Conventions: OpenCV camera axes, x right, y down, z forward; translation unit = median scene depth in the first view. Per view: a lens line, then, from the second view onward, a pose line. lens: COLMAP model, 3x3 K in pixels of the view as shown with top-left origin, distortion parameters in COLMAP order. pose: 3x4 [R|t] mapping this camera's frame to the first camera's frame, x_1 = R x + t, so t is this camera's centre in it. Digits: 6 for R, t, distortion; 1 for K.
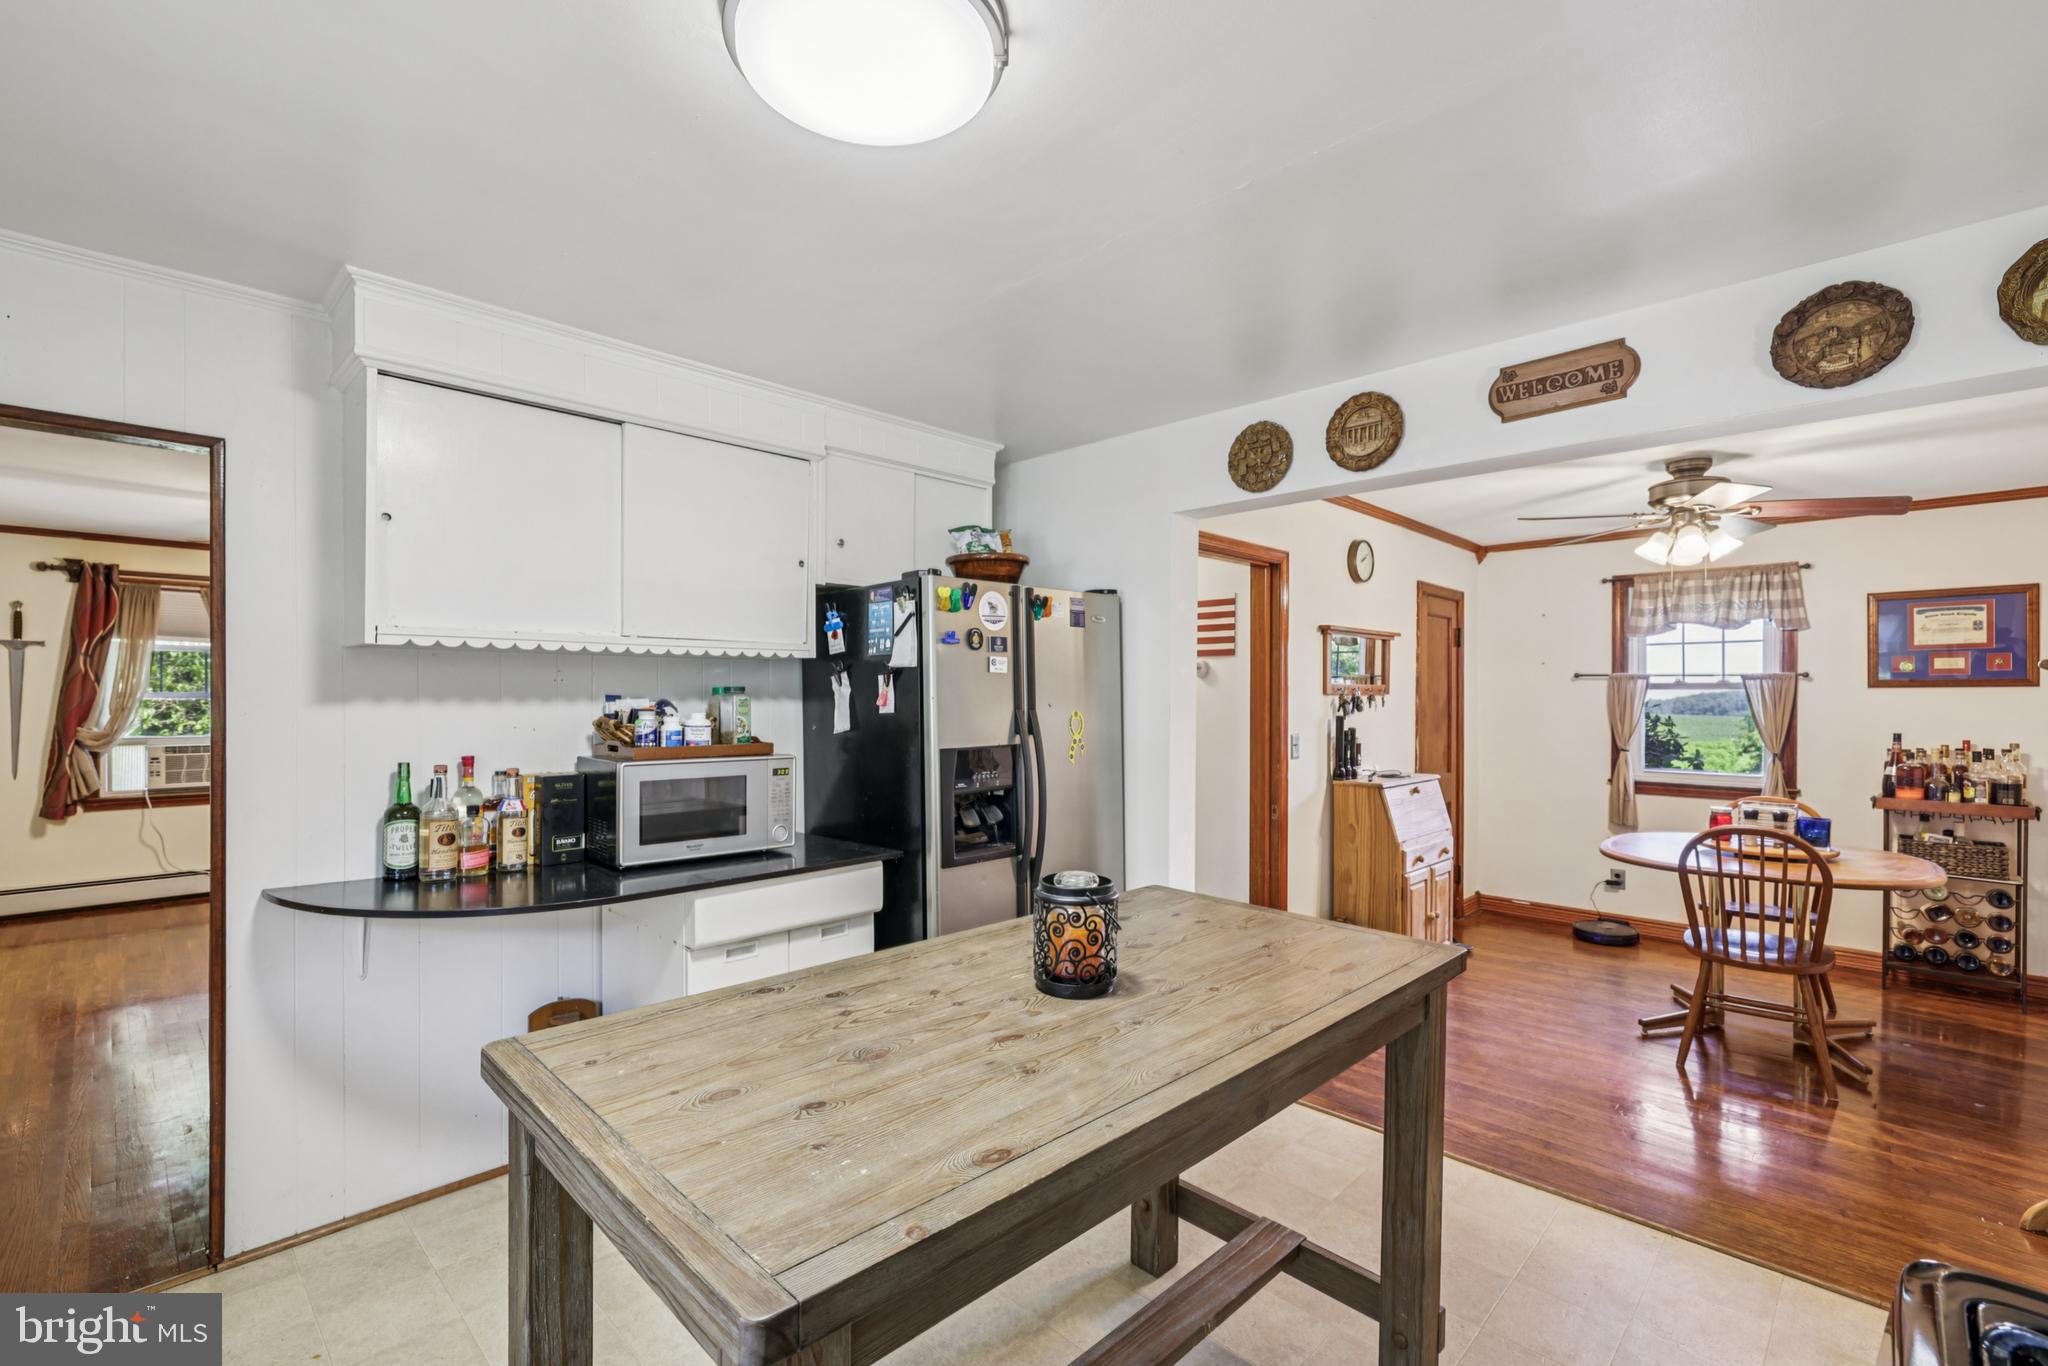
lens RADIAL K [[880.4, 0, 1022.9], [0, 880.4, 704.7], [0, 0, 1]] dist [0.000623, 0.001237]
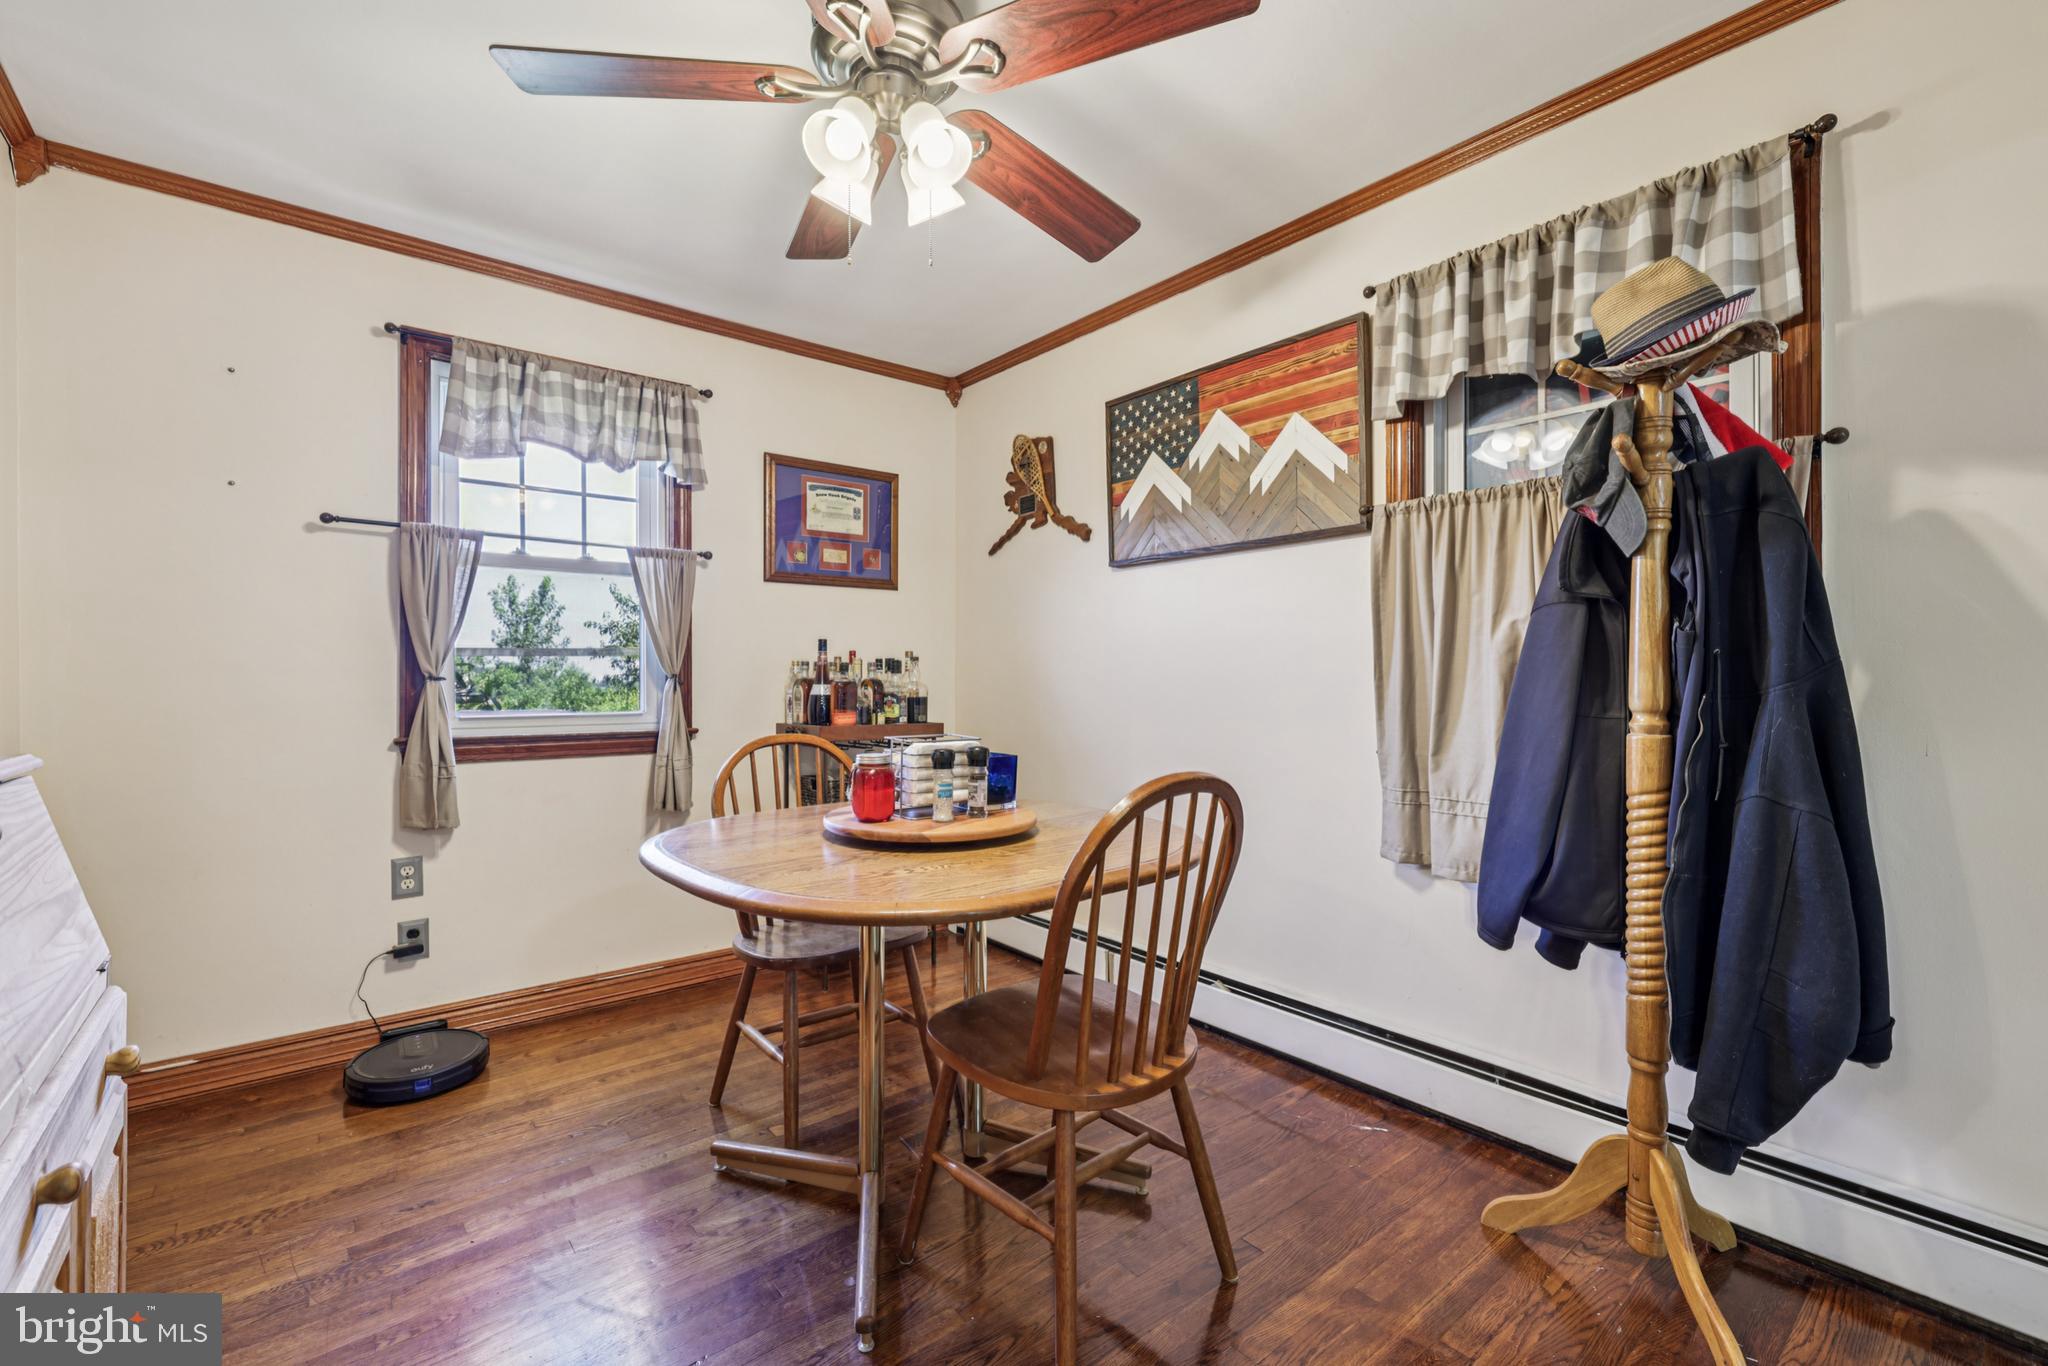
lens RADIAL K [[880.4, 0, 1022.6], [0, 880.4, 672.3], [0, 0, 1]] dist [0.000623, 0.001237]
pose [[0.104365, 0.004854, 0.994527, 0.409025], [0.006468, 0.999964, -0.005560, 0.098220], [-0.994518, 0.007013, 0.104330, 1.137540]]
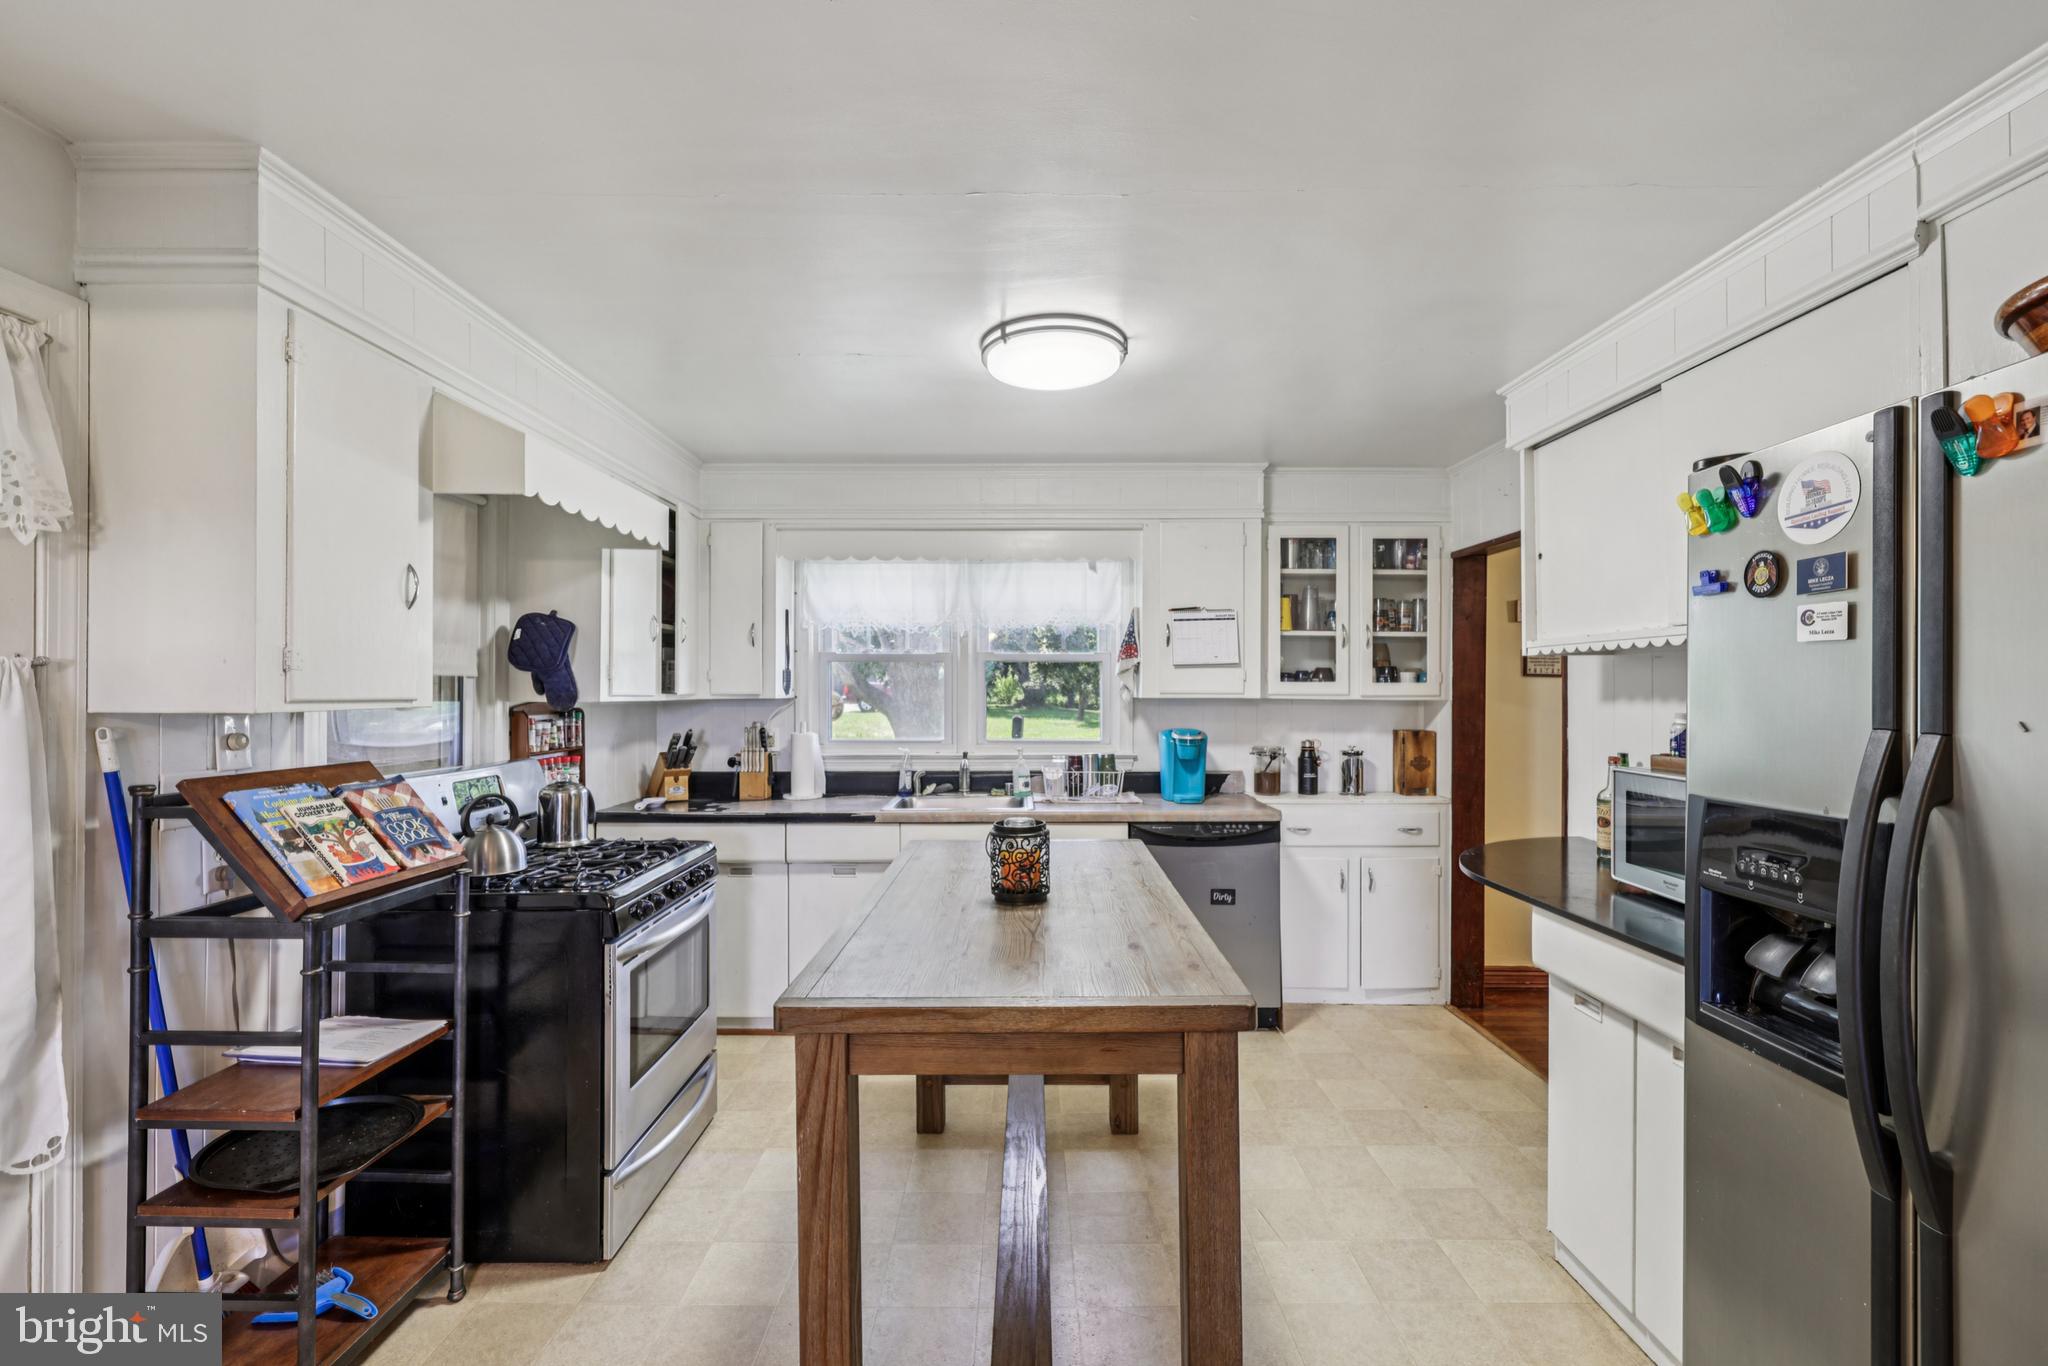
lens RADIAL K [[880.4, 0, 1016.0], [0, 880.4, 687.1], [0, 0, 1]] dist [0.000623, 0.001237]
pose [[-0.717646, -0.006429, -0.696378, 0.543953], [-0.008200, 0.999966, -0.000781, -0.010741], [0.696360, 0.005149, -0.717675, 1.034652]]
